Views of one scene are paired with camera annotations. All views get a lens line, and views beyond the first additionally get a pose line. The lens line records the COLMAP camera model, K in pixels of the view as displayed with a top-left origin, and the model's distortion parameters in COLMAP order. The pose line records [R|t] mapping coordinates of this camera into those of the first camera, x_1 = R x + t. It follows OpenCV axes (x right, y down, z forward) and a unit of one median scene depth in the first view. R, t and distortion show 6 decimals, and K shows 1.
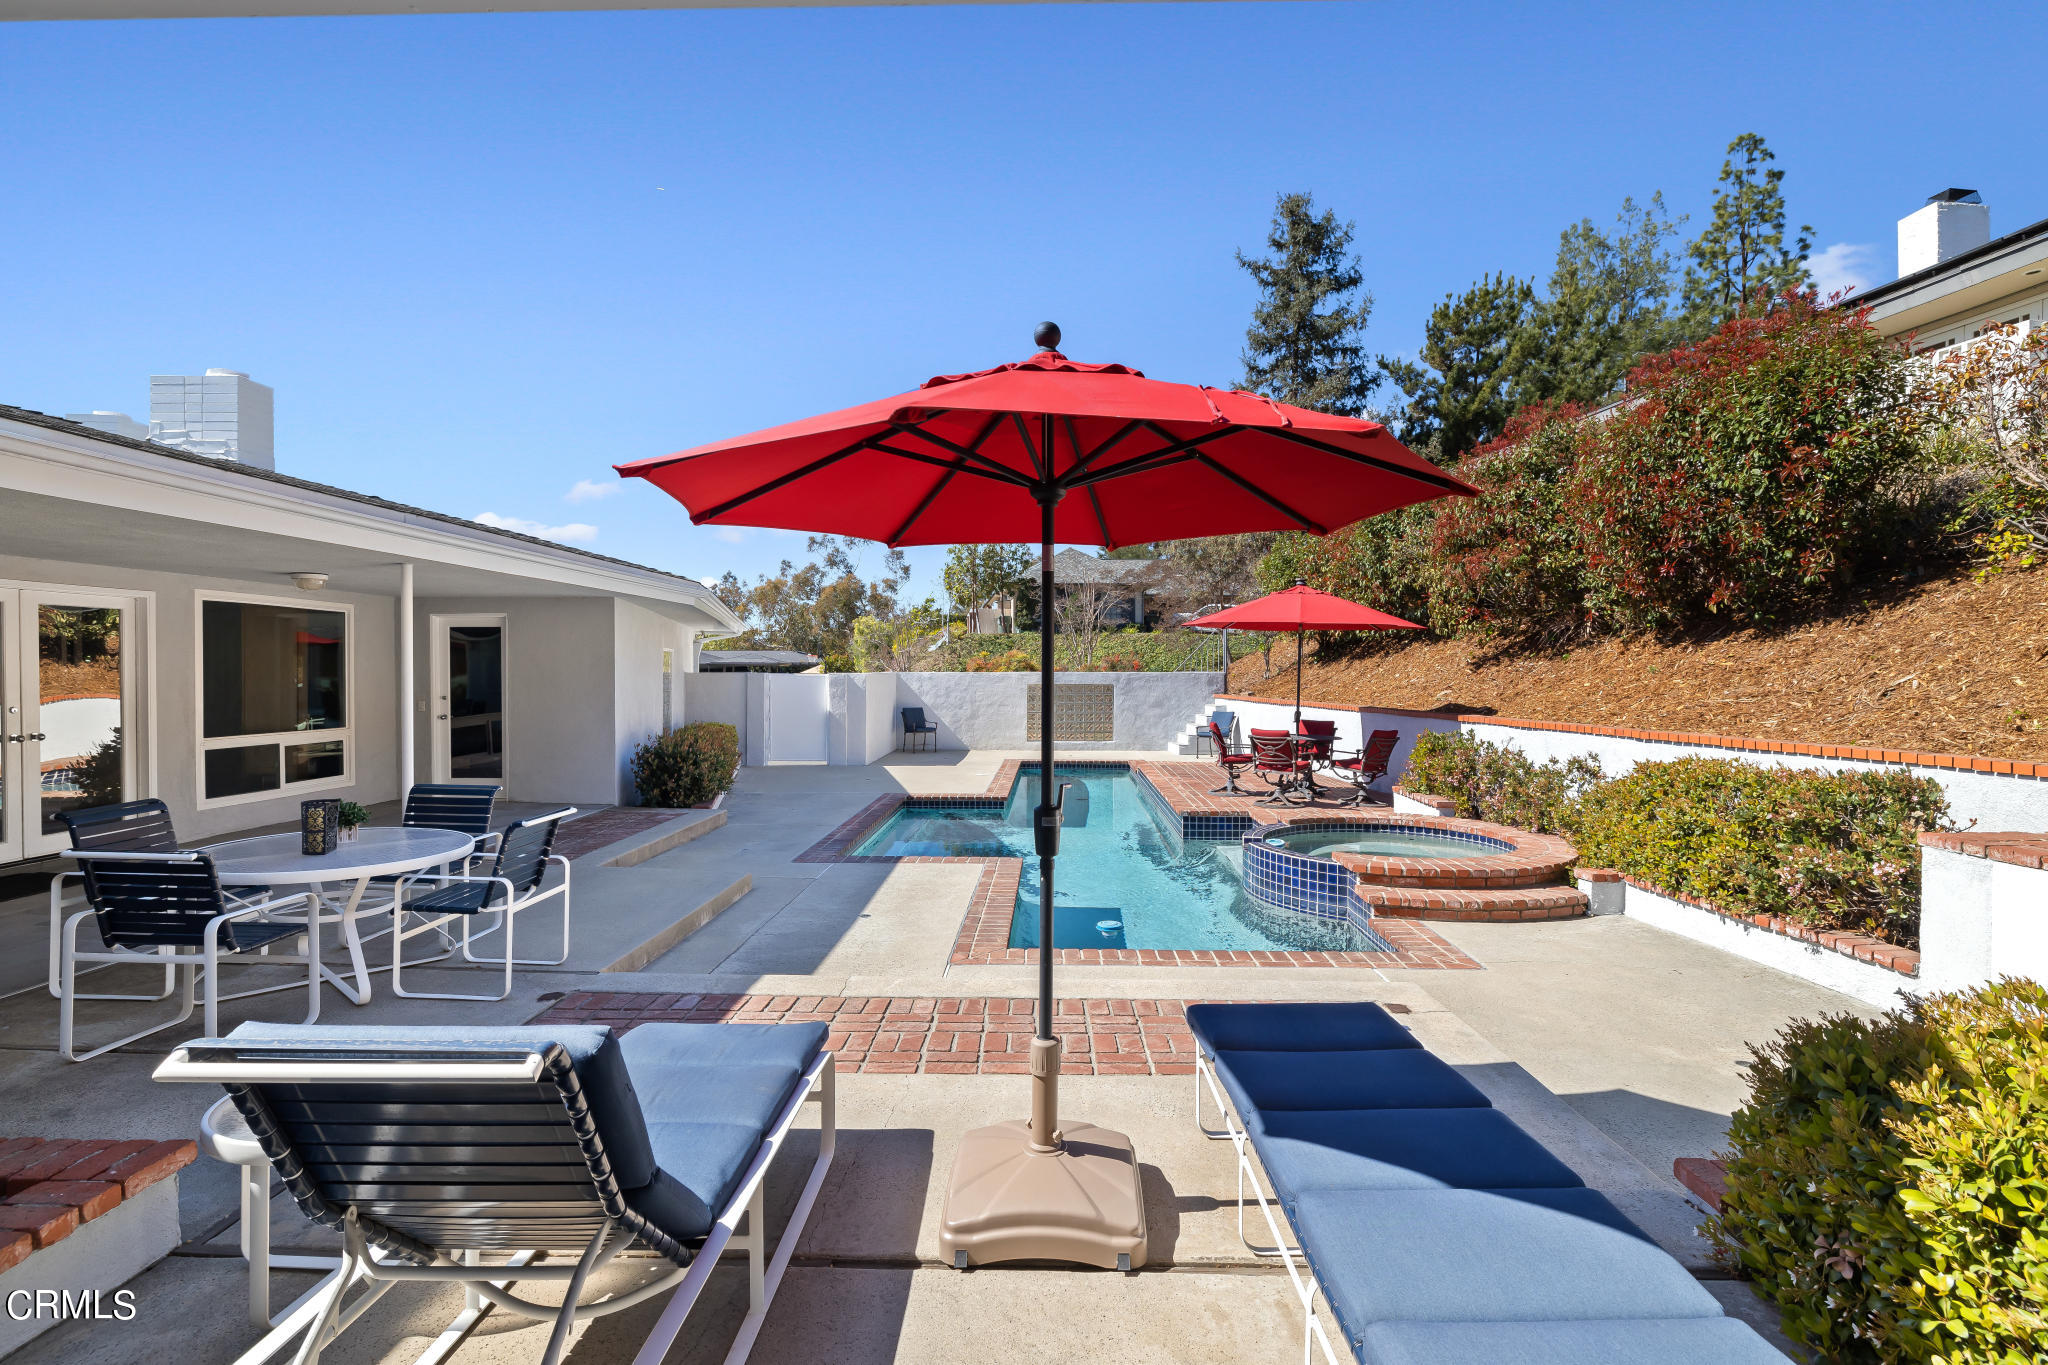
lens RADIAL K [[968.4, 0, 1024.0], [0, 968.4, 672.8], [0, 0, 1]] dist [-0.003610, -0.000423]
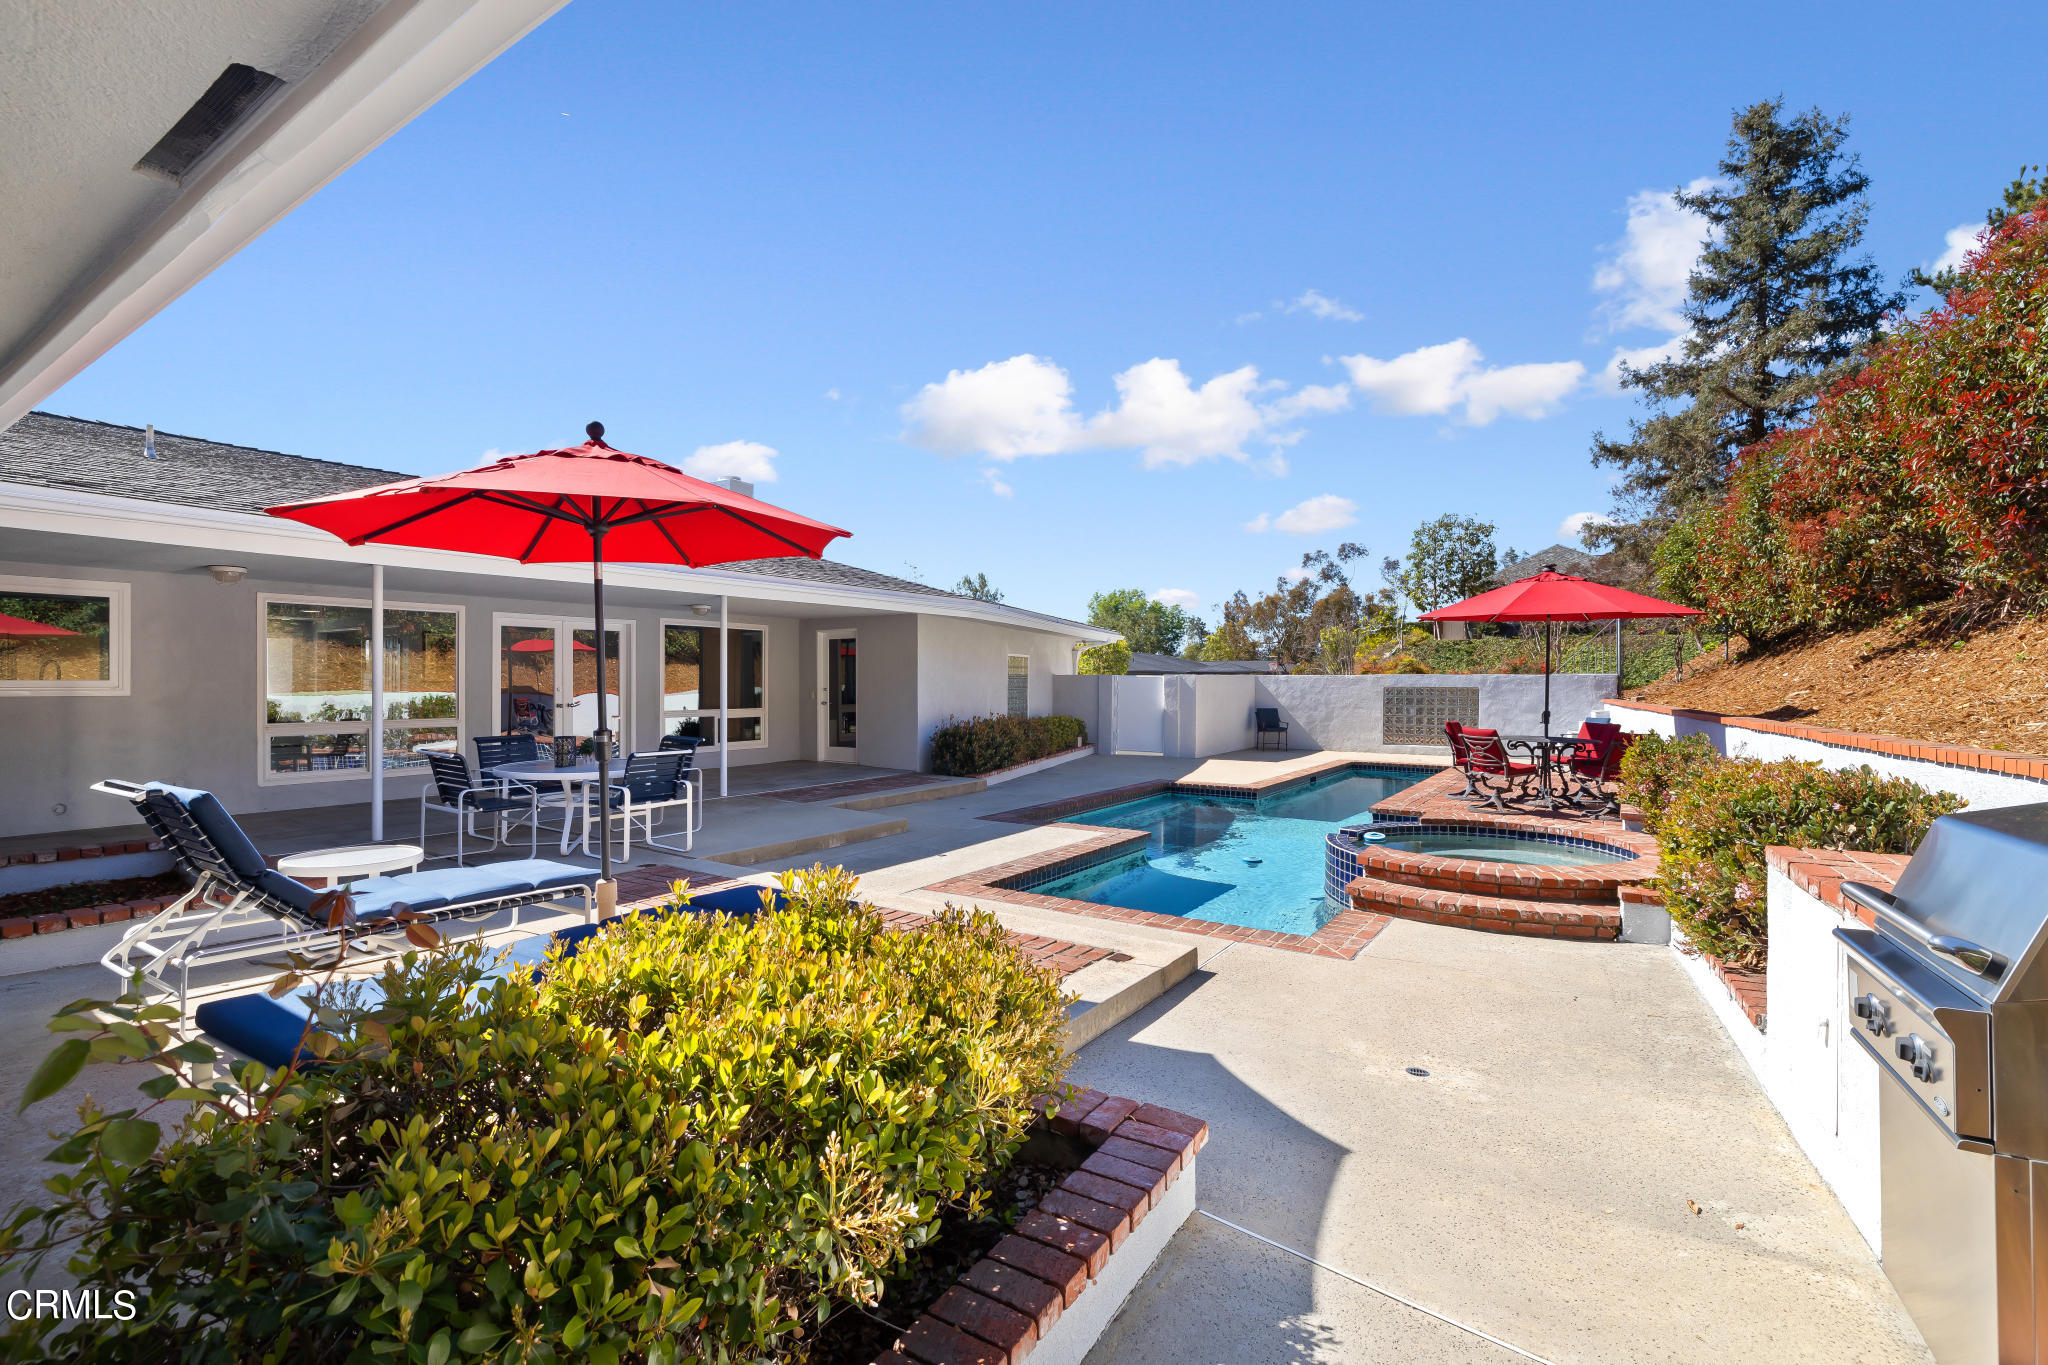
lens RADIAL K [[901.0, 0, 1032.0], [0, 901.0, 678.9], [0, 0, 1]] dist [-0.005399, -0.000800]
pose [[0.849896, -0.001305, -0.526948, 0.185011], [-0.001386, 0.999988, -0.004713, 0.008164], [0.526948, 0.004737, 0.849884, 0.017776]]
